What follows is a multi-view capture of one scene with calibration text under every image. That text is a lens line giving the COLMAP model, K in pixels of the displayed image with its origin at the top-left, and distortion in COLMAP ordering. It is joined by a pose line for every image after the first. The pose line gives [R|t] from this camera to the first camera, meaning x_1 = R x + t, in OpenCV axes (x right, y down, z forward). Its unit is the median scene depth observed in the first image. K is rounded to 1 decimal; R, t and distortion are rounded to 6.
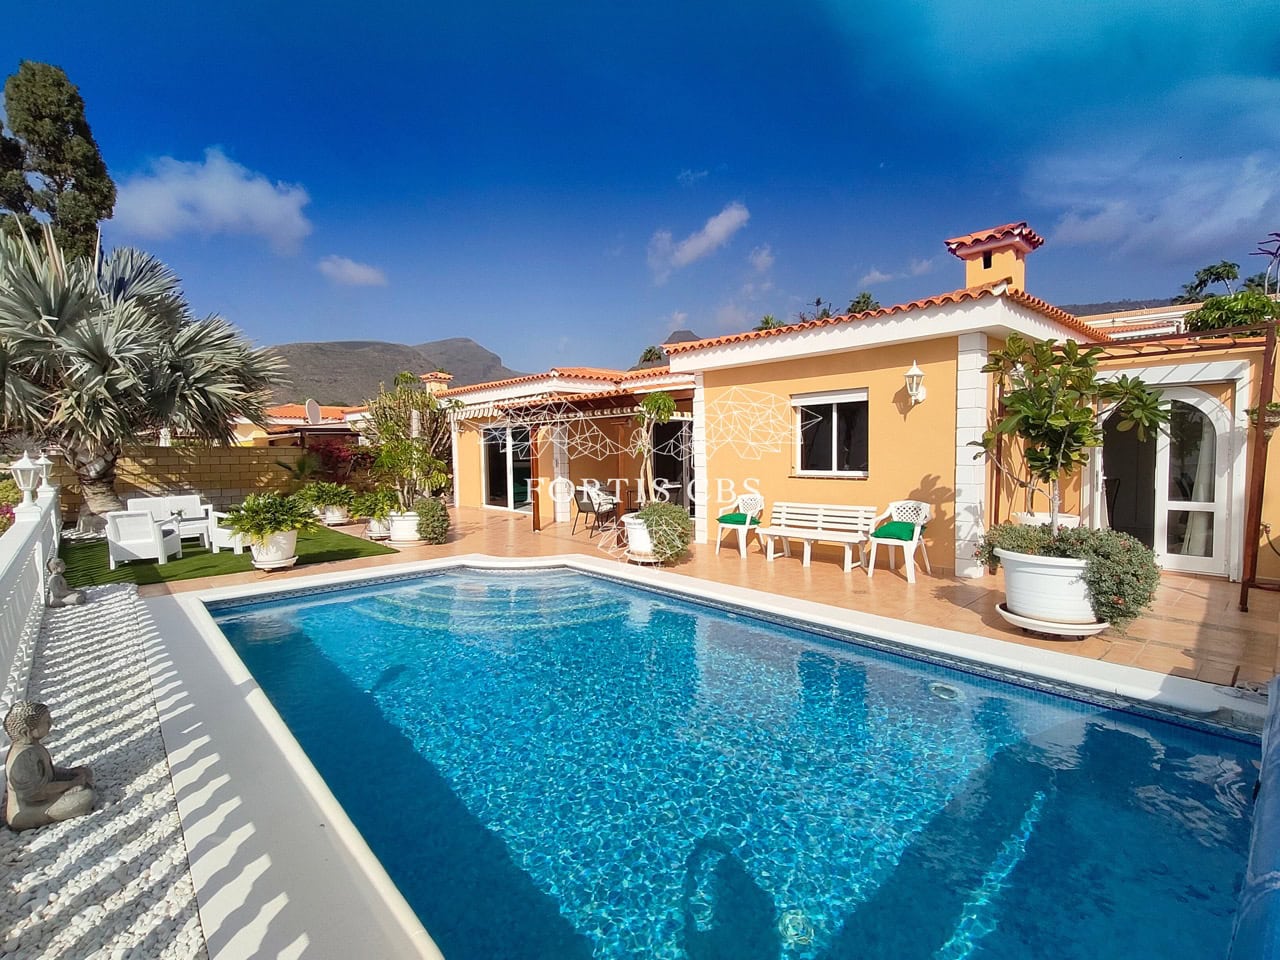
lens RADIAL K [[589.7, 0, 638.4], [0, 589.7, 485.1], [0, 0, 1]] dist [0.006976, 0.000579]
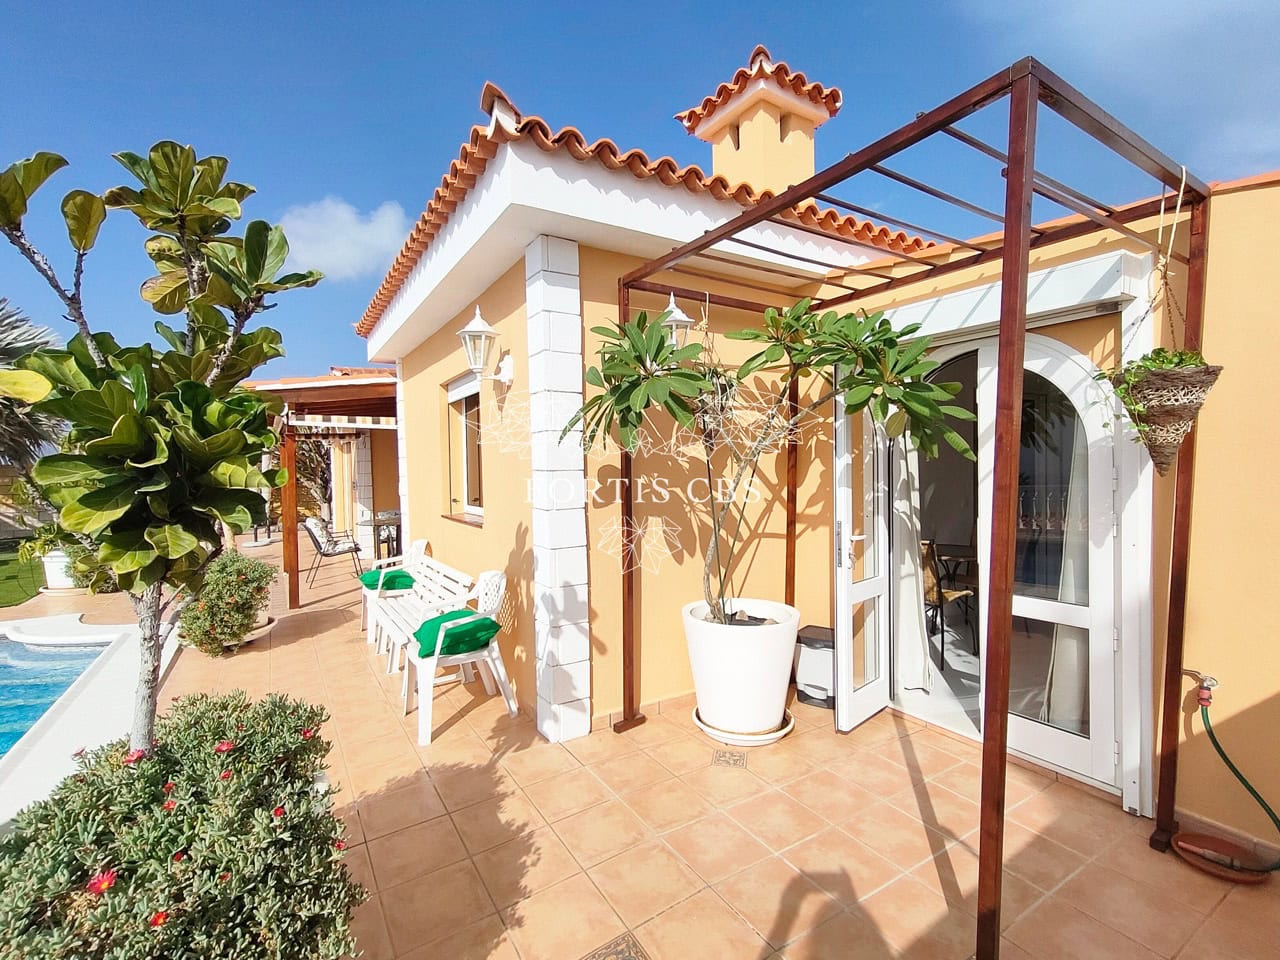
lens RADIAL K [[589.7, 0, 640.9], [0, 589.7, 479.3], [0, 0, 1]] dist [0.006976, 0.000579]
pose [[0.981559, -0.001968, -0.191148, 0.744780], [-0.002712, 0.999703, -0.024218, -0.048328], [0.191138, 0.024290, 0.981263, 0.535116]]
